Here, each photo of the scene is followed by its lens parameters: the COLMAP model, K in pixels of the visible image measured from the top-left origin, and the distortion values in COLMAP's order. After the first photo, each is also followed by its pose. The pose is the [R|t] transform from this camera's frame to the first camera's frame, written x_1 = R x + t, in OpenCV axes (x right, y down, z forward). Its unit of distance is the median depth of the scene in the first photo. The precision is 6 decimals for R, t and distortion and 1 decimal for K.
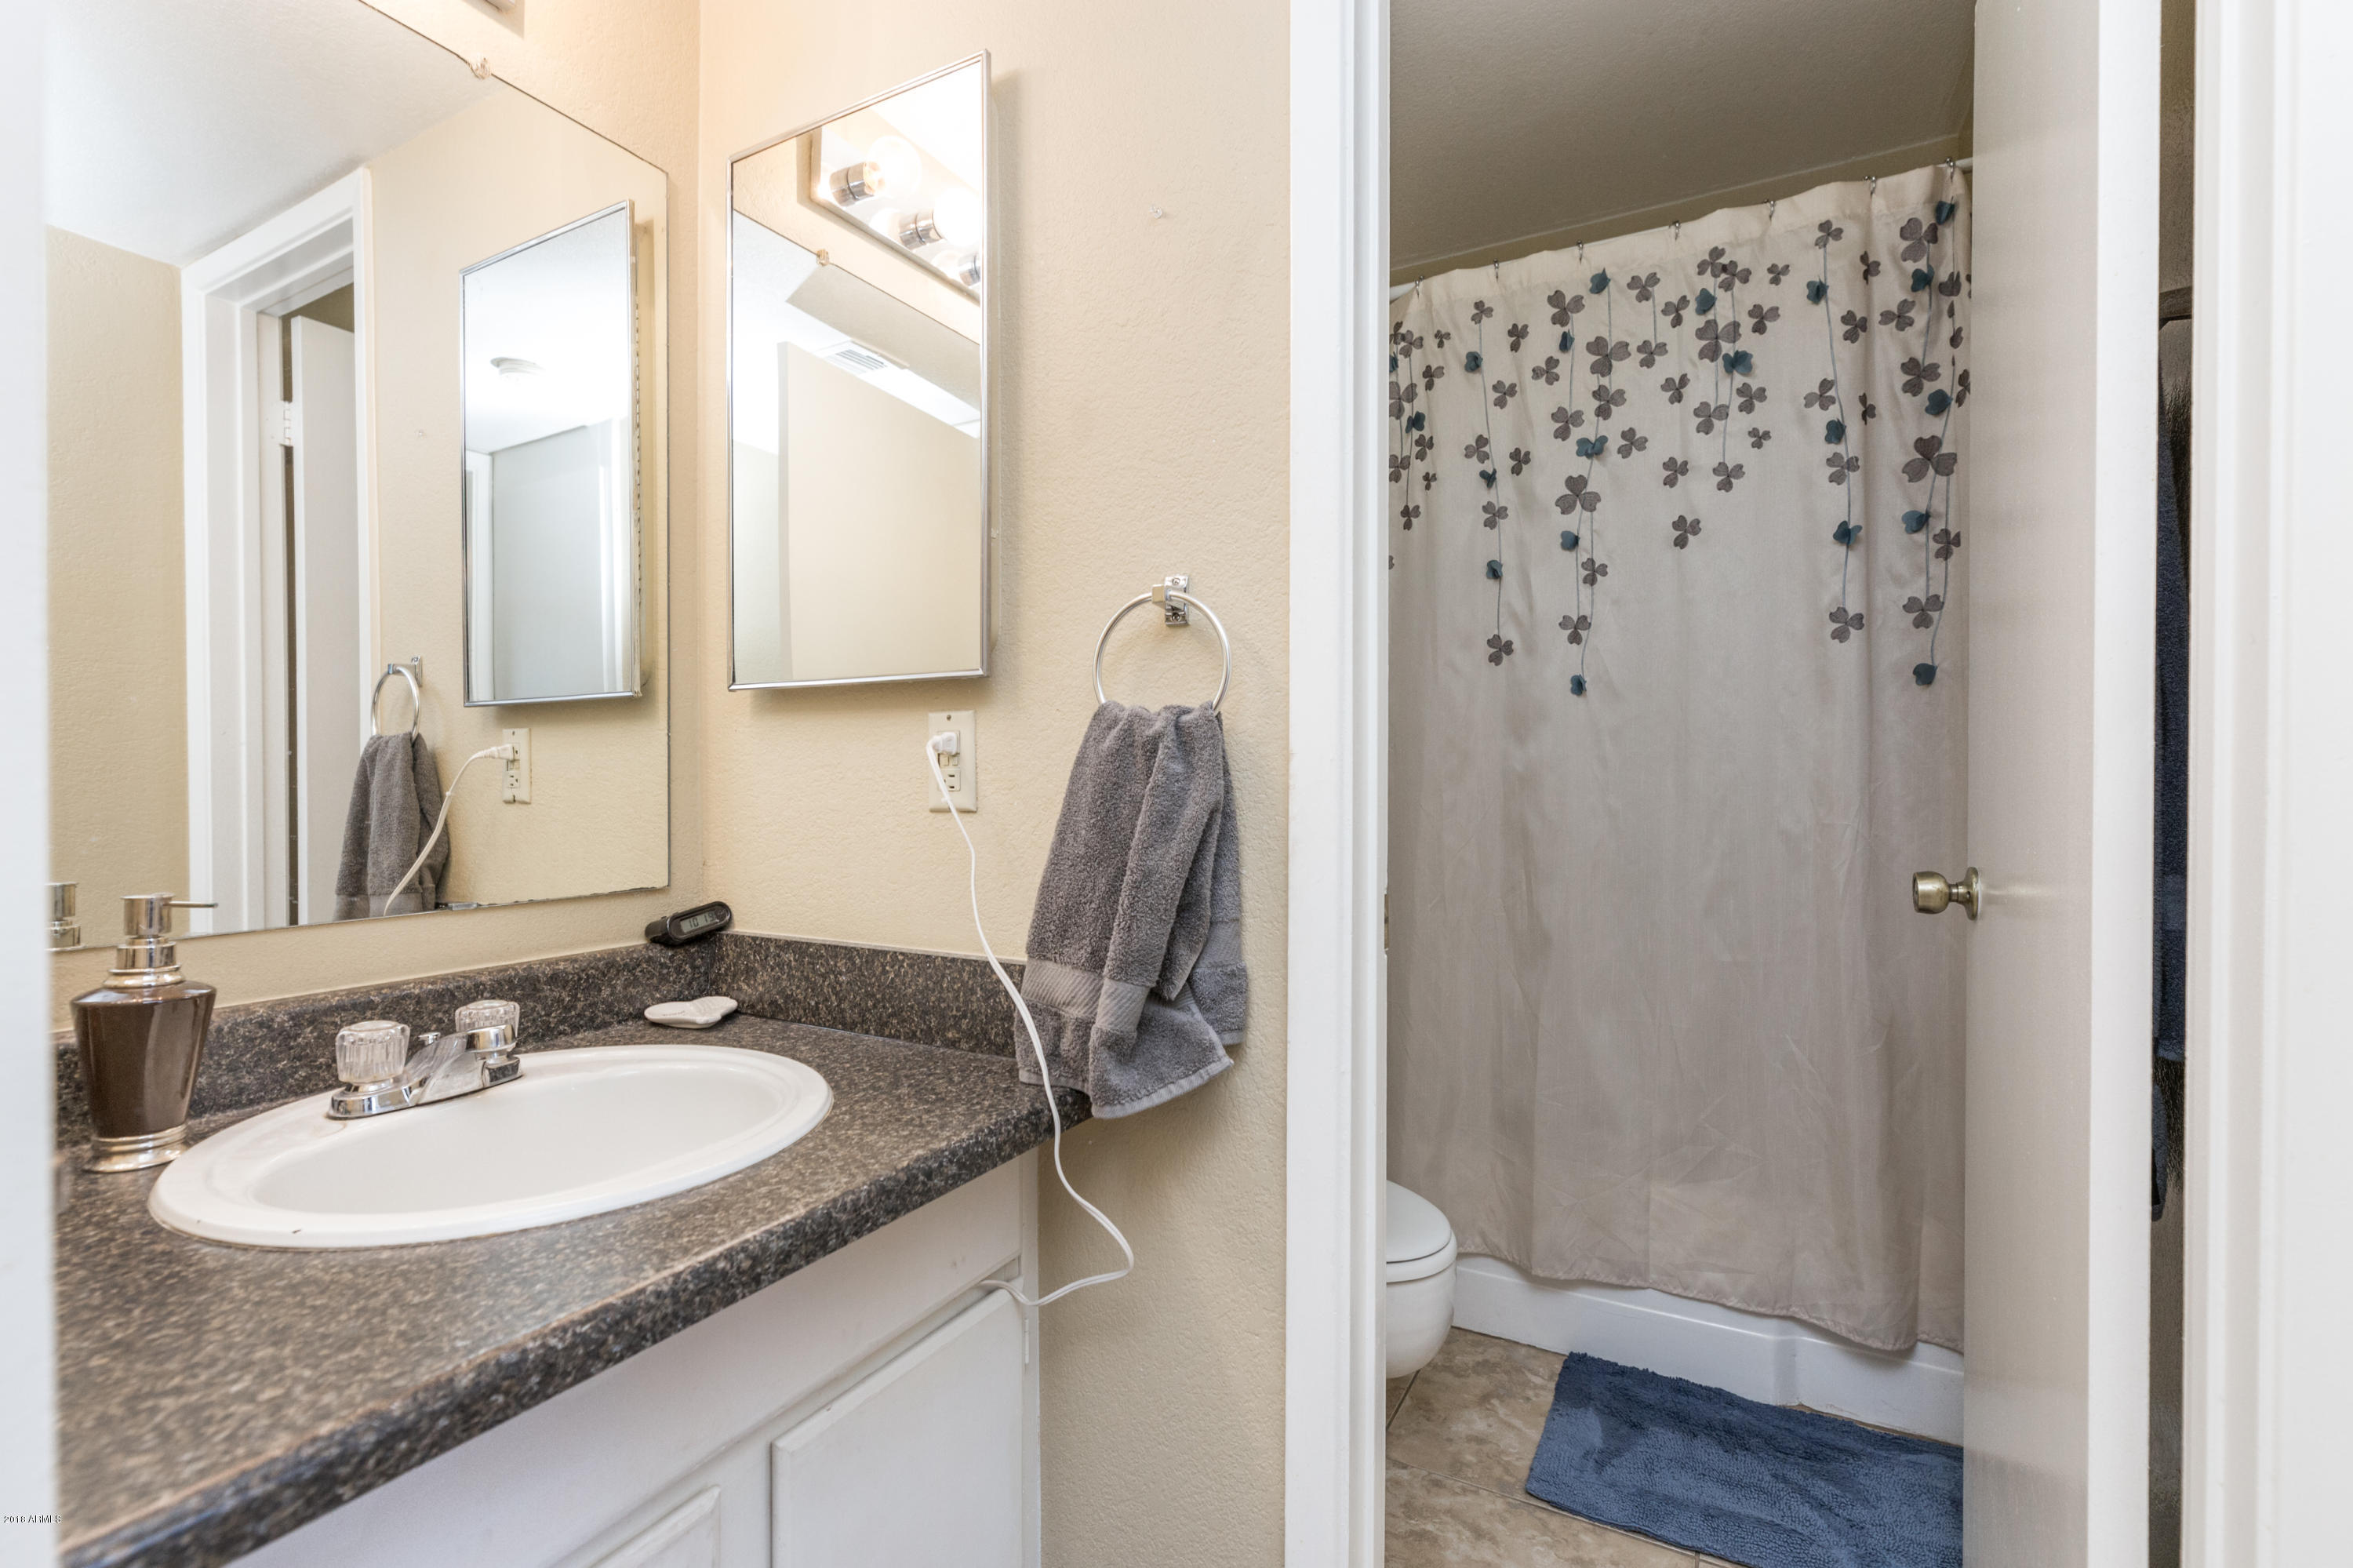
lens RADIAL K [[1052.0, 0, 1176.5], [0, 1052.0, 784.0], [0, 0, 1]] dist [0.001848, -0.000185]
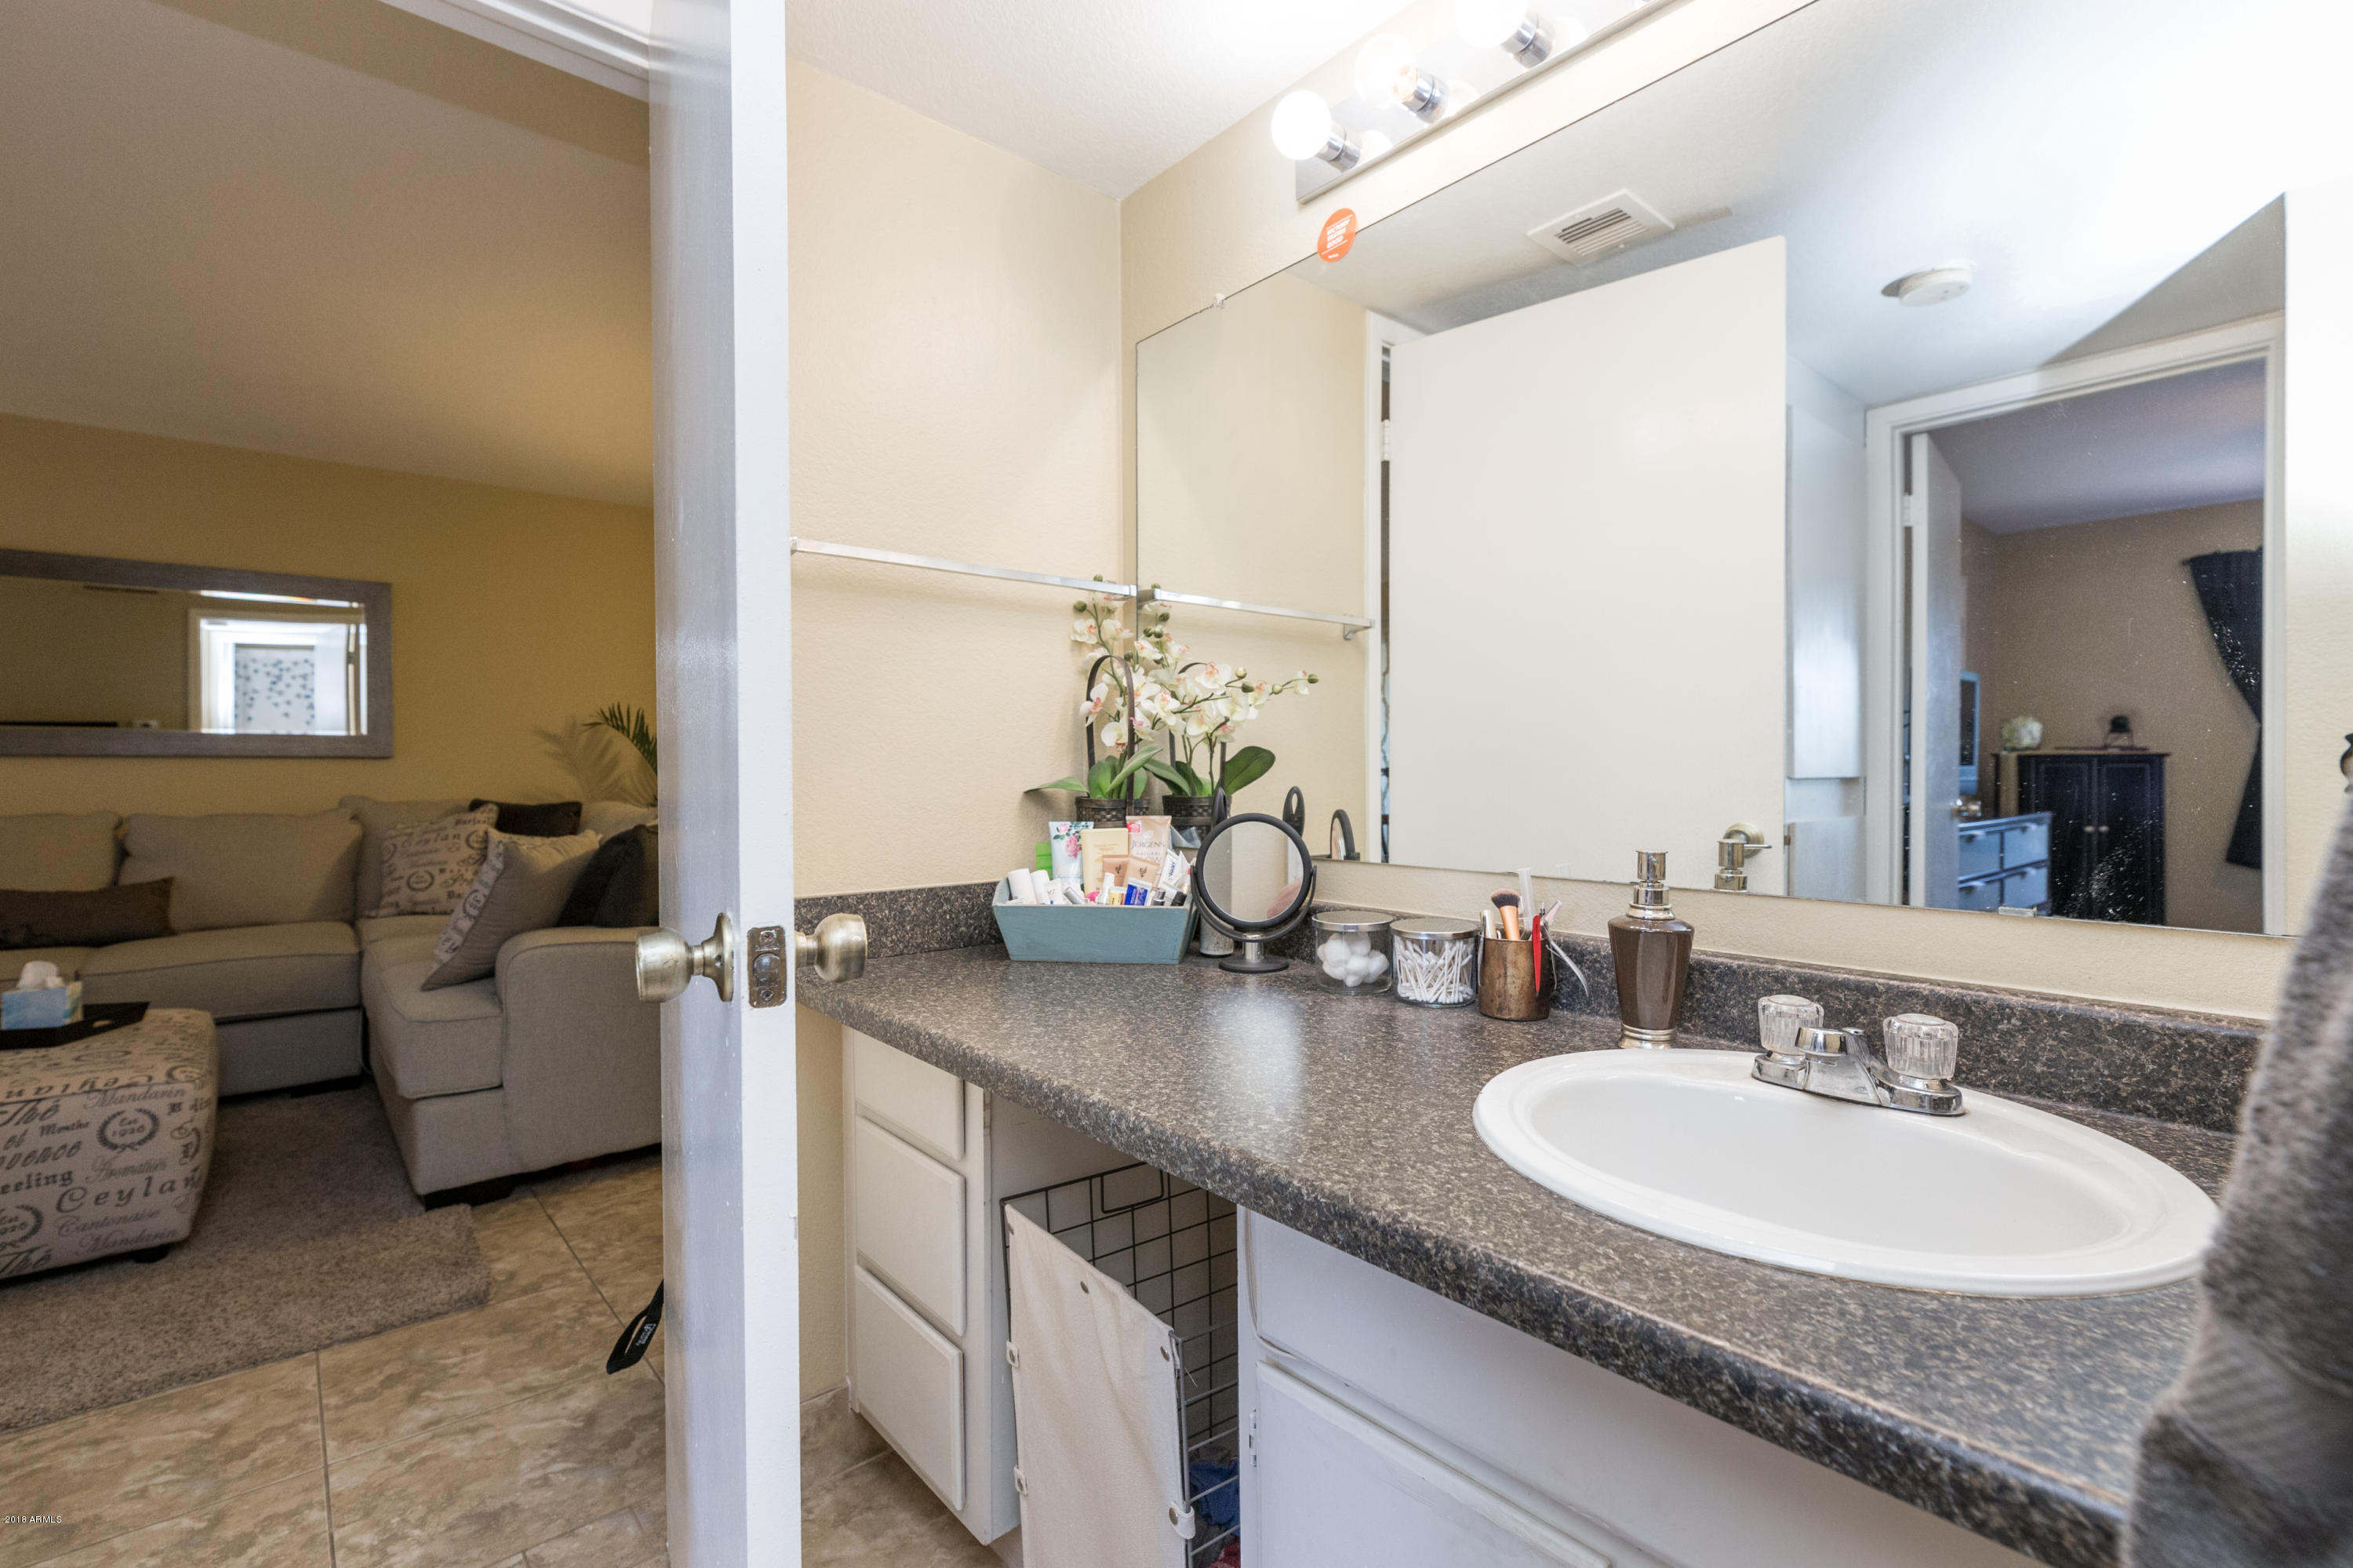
lens RADIAL K [[1052.0, 0, 1176.5], [0, 1052.0, 784.0], [0, 0, 1]] dist [0.001848, -0.000185]
pose [[-0.347175, 0.016889, -0.937648, 0.489601], [-0.004230, 0.999799, 0.019575, -0.000802], [0.937791, 0.010762, -0.347034, 0.936198]]
